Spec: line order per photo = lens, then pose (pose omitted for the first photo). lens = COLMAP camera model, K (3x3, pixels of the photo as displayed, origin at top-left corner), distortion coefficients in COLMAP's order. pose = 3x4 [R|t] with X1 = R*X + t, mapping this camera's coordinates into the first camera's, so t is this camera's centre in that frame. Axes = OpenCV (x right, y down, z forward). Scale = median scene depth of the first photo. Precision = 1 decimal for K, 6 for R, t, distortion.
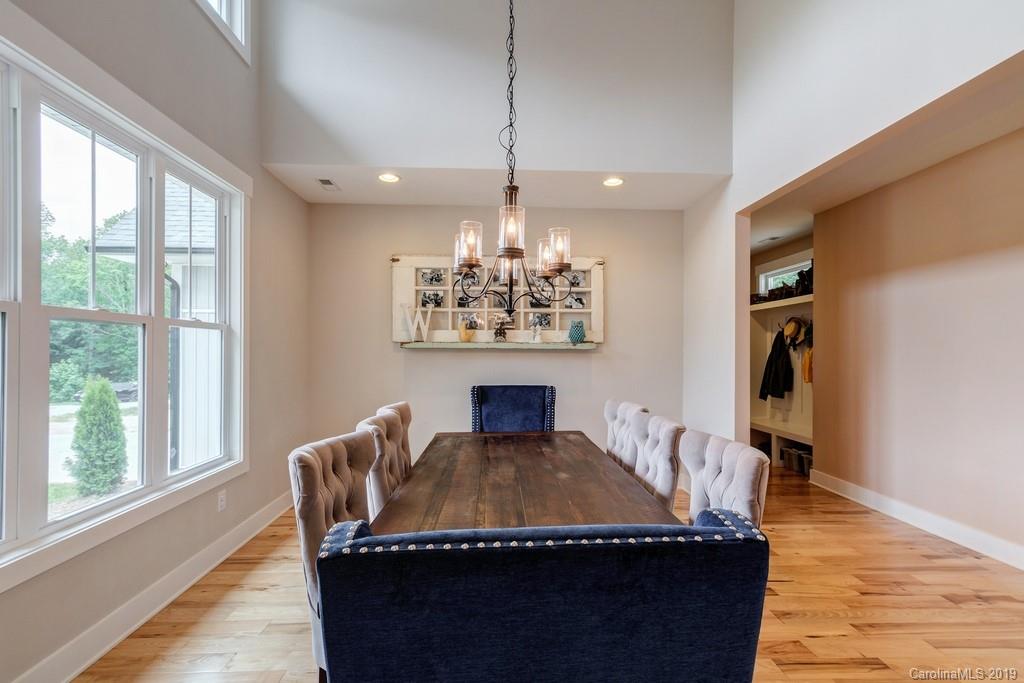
lens RADIAL K [[476.6, 0, 509.9], [0, 476.6, 351.5], [0, 0, 1]] dist [0.024328, 0.000133]
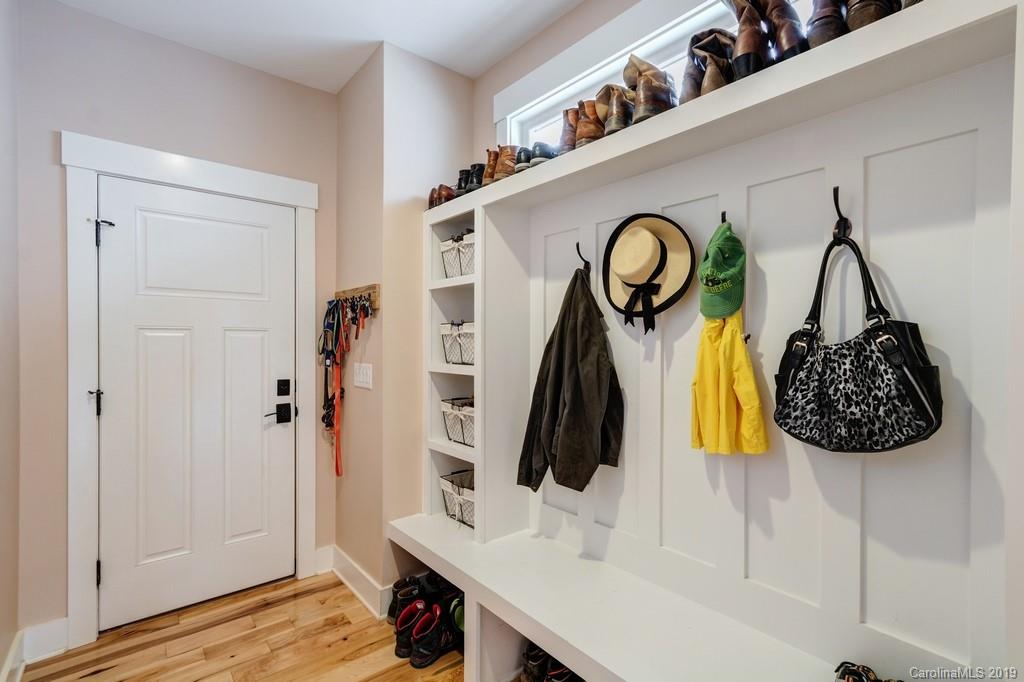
lens RADIAL K [[476.6, 0, 509.9], [0, 476.6, 351.0], [0, 0, 1]] dist [0.024328, 0.000133]
pose [[0.811433, 0.001034, 0.584444, 0.353245], [-0.014167, 0.999739, 0.017900, 0.005942], [-0.584273, -0.022805, 0.811237, 0.795974]]
